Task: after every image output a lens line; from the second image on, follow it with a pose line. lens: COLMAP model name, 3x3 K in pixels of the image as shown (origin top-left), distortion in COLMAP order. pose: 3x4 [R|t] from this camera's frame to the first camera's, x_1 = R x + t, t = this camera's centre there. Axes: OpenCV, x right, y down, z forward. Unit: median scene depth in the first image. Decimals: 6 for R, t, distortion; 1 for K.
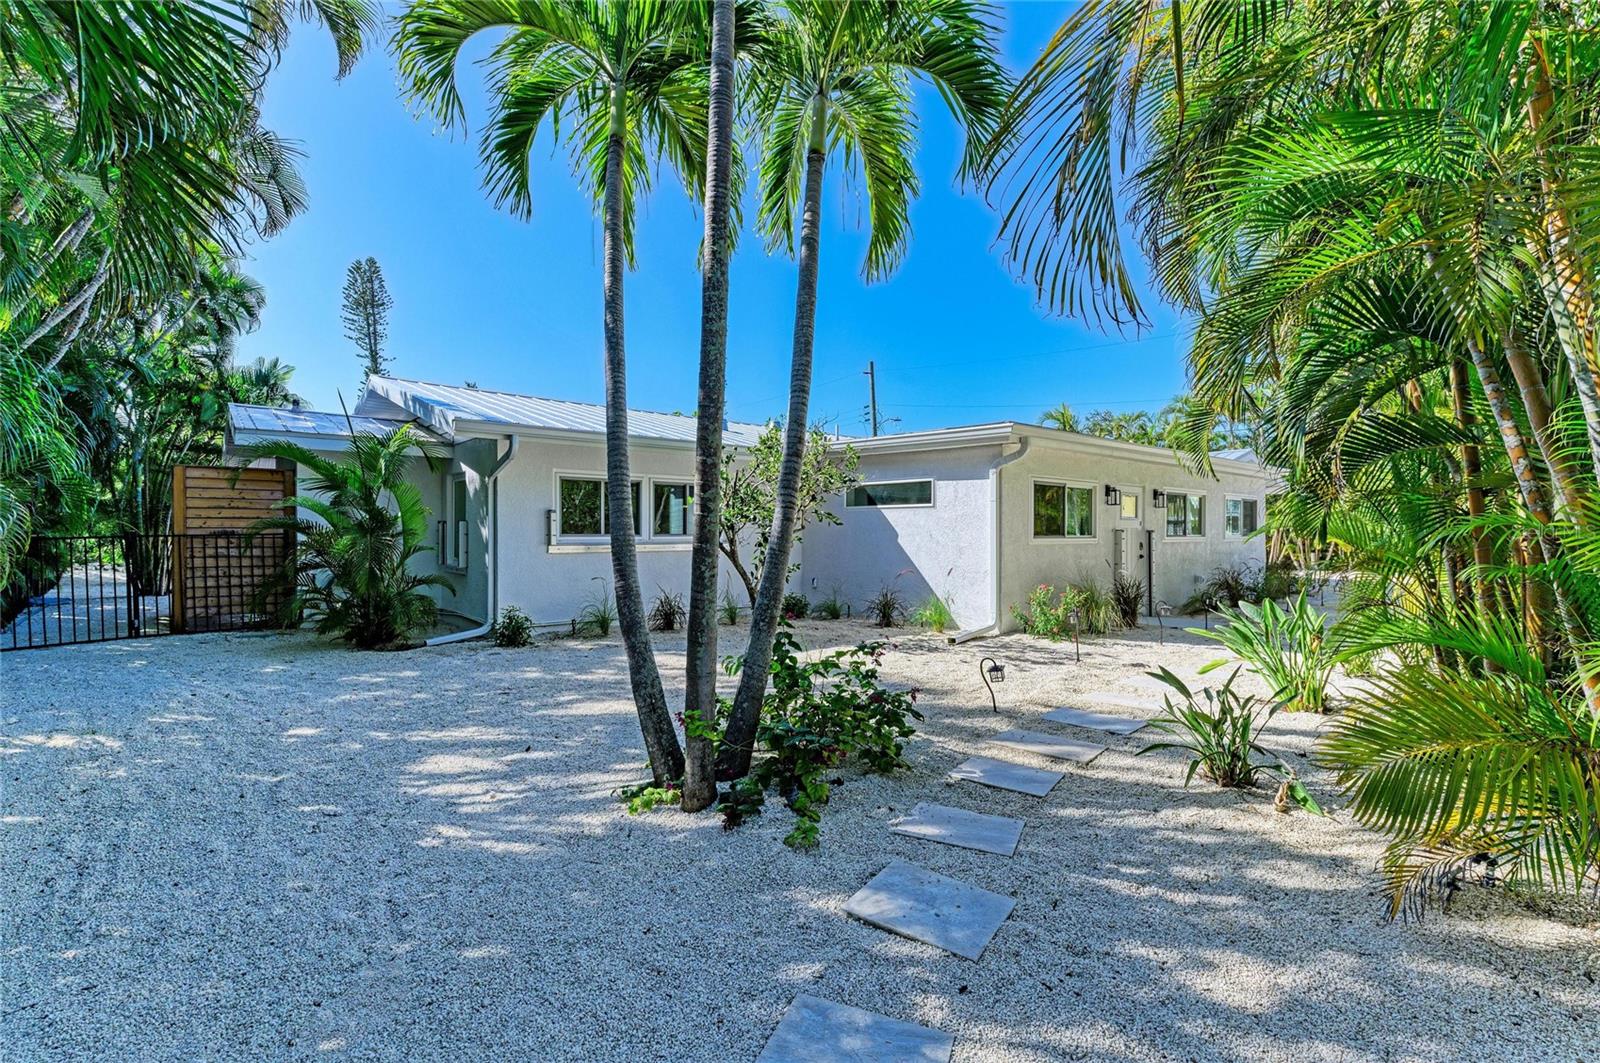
lens RADIAL K [[685.7, 0, 795.7], [0, 685.7, 531.7], [0, 0, 1]] dist [0.015409, -0.001222]
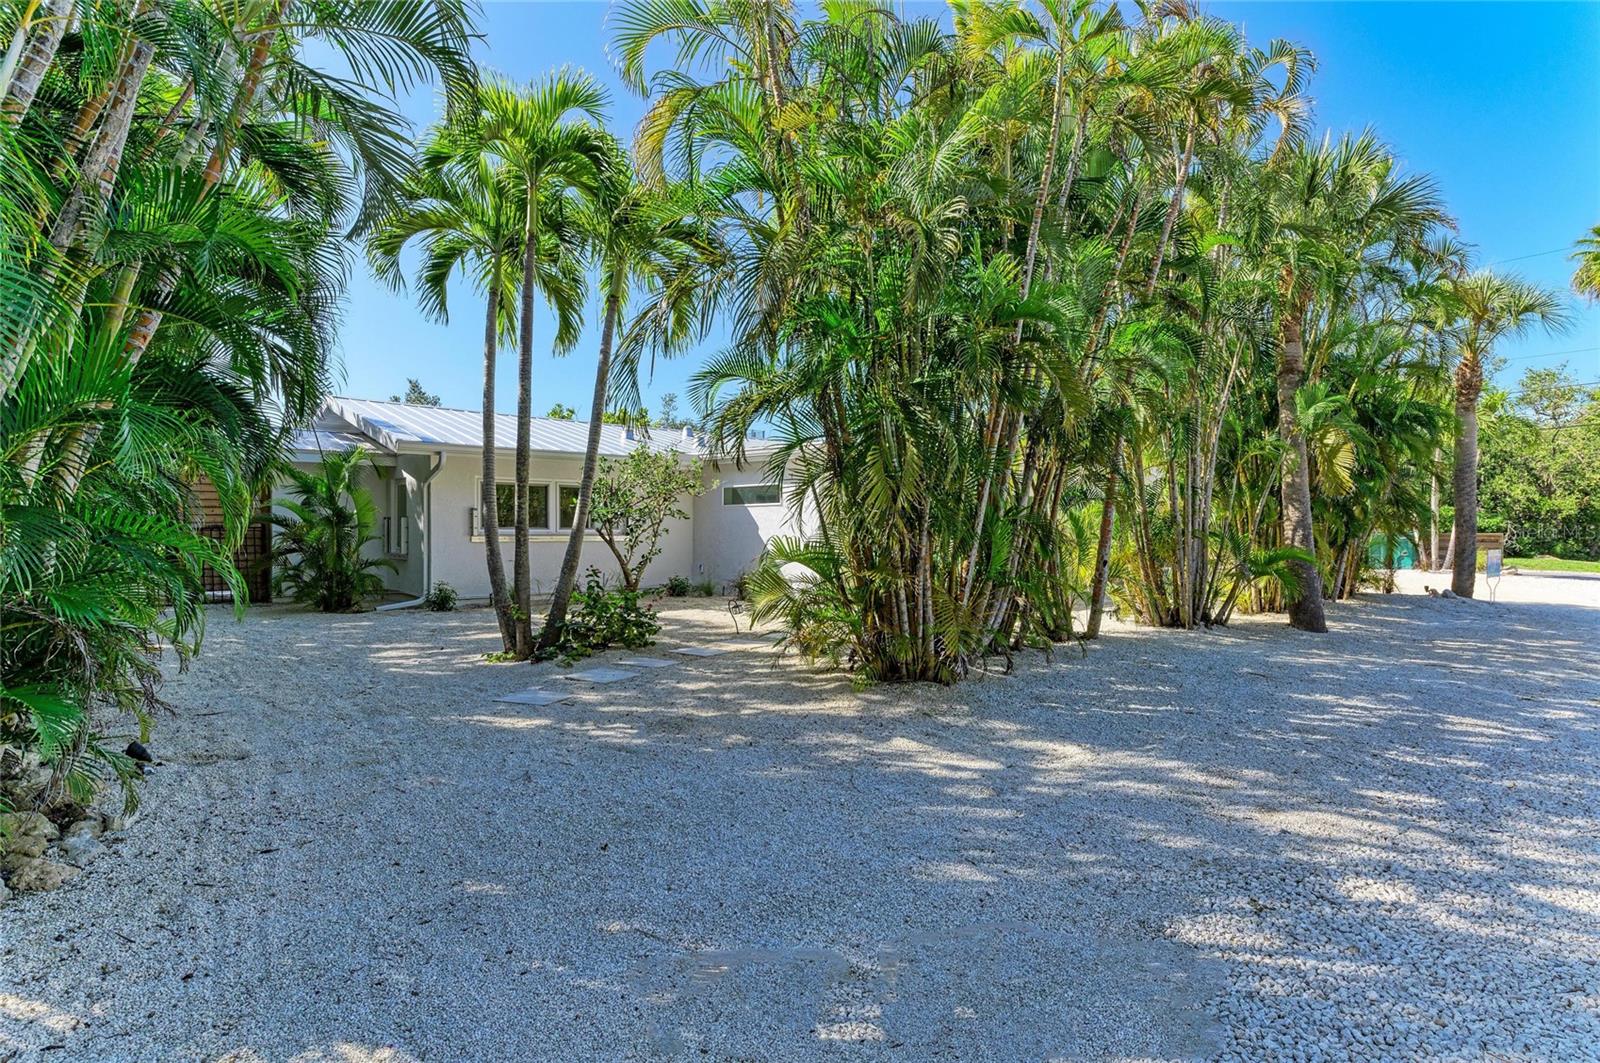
lens RADIAL K [[816.0, 0, 803.1], [0, 816.0, 531.9], [0, 0, 1]] dist [0.020466, 0.000261]
pose [[0.999993, -0.002630, 0.002539, 0.271571], [0.002633, 0.999996, -0.001137, 0.017381], [-0.002536, 0.001143, 0.999996, -0.561107]]
